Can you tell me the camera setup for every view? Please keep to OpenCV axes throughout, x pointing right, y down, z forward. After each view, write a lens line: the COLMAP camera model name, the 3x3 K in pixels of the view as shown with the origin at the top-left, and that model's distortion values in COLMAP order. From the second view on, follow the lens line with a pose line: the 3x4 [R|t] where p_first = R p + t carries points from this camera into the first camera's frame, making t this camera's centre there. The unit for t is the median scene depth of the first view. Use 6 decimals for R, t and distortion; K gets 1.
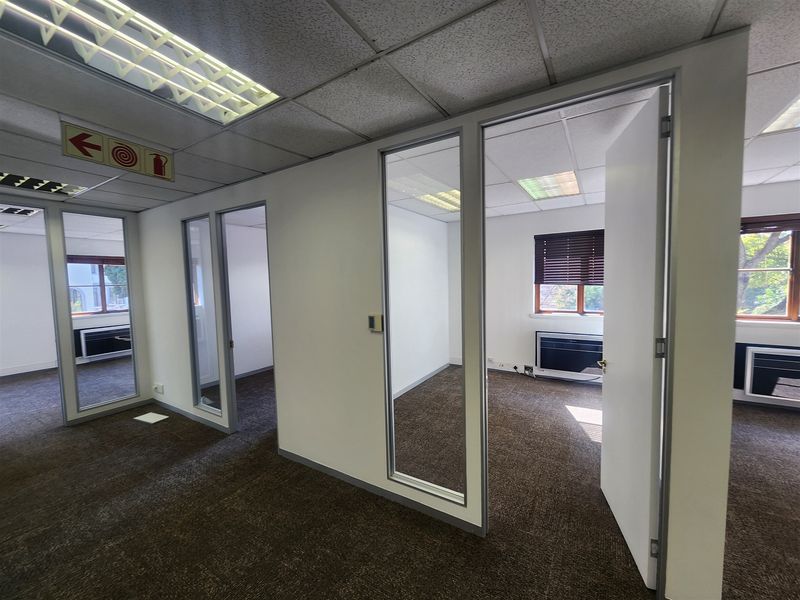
lens RADIAL K [[324.2, 0, 395.3], [0, 324.2, 299.5], [0, 0, 1]] dist [0.002170, 0.000261]
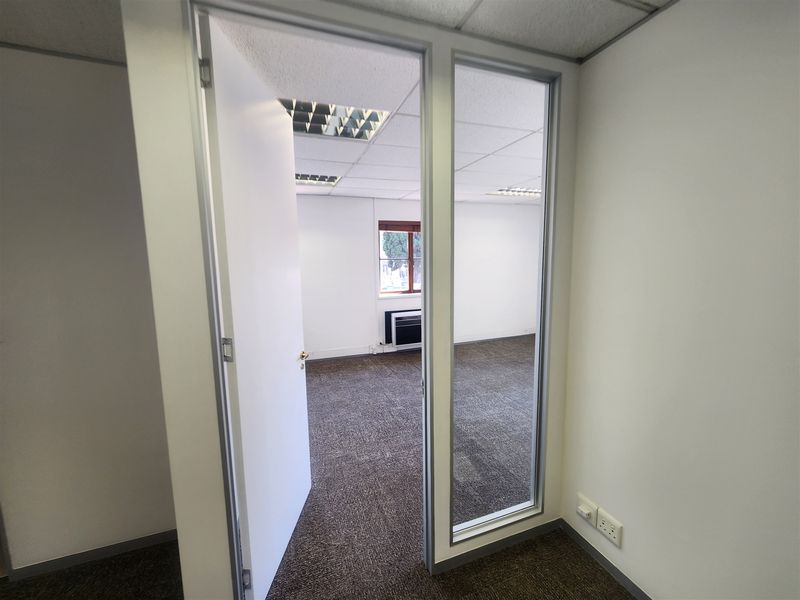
lens RADIAL K [[324.2, 0, 395.3], [0, 324.2, 299.5], [0, 0, 1]] dist [0.002170, 0.000261]
pose [[0.785842, 0.086699, -0.612320, -0.460798], [-0.042396, 0.995347, 0.086522, -0.010657], [0.616972, -0.042033, 0.785862, 0.361709]]
